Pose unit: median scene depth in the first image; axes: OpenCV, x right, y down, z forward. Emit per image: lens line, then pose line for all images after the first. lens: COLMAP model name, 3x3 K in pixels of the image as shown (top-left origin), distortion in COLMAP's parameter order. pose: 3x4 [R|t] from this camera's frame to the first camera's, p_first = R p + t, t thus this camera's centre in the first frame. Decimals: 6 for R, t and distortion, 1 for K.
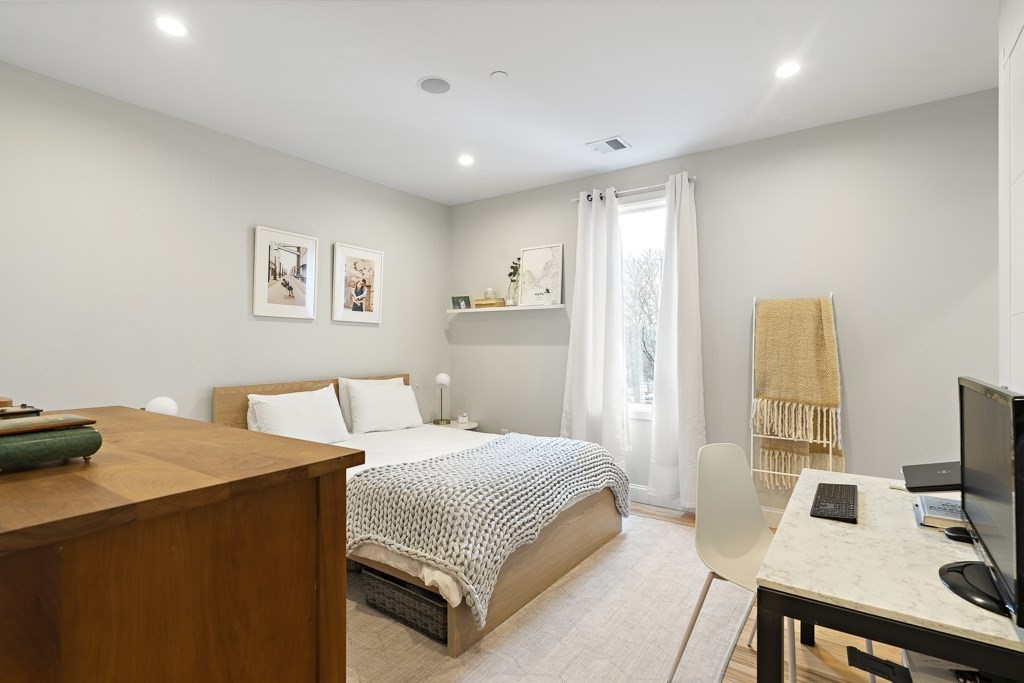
lens RADIAL K [[496.1, 0, 511.4], [0, 496.1, 339.4], [0, 0, 1]] dist [-0.000617, -0.000868]
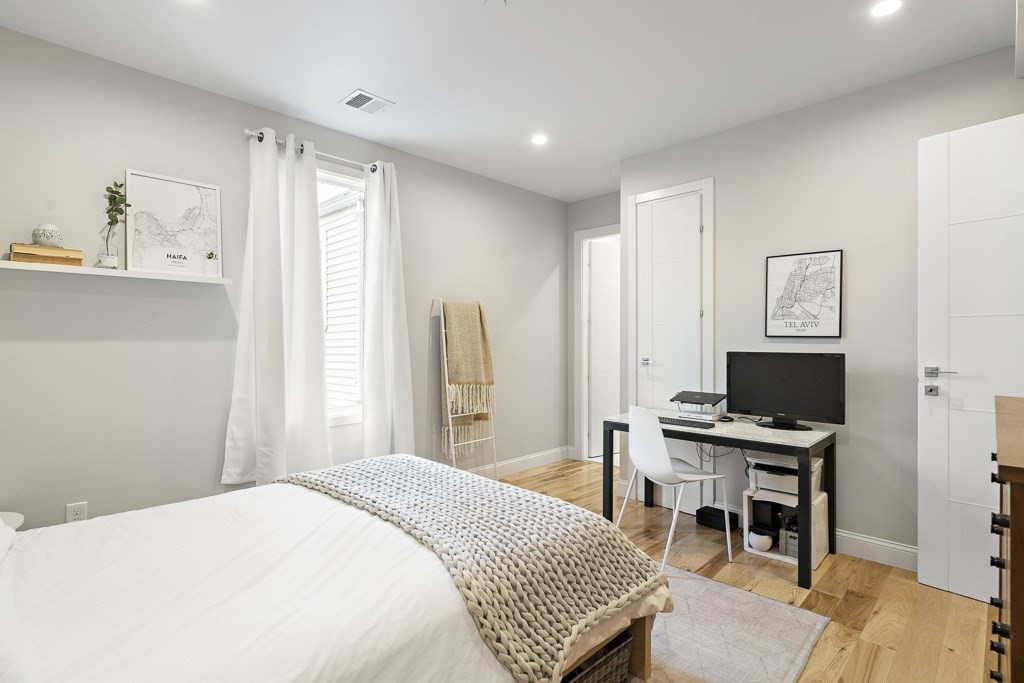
lens RADIAL K [[496.1, 0, 510.9], [0, 496.1, 345.2], [0, 0, 1]] dist [-0.000617, -0.000868]
pose [[0.162638, -0.006703, 0.986663, -0.527612], [-0.004912, 0.999959, 0.007603, 0.012319], [-0.986674, -0.006083, 0.162598, 0.543819]]
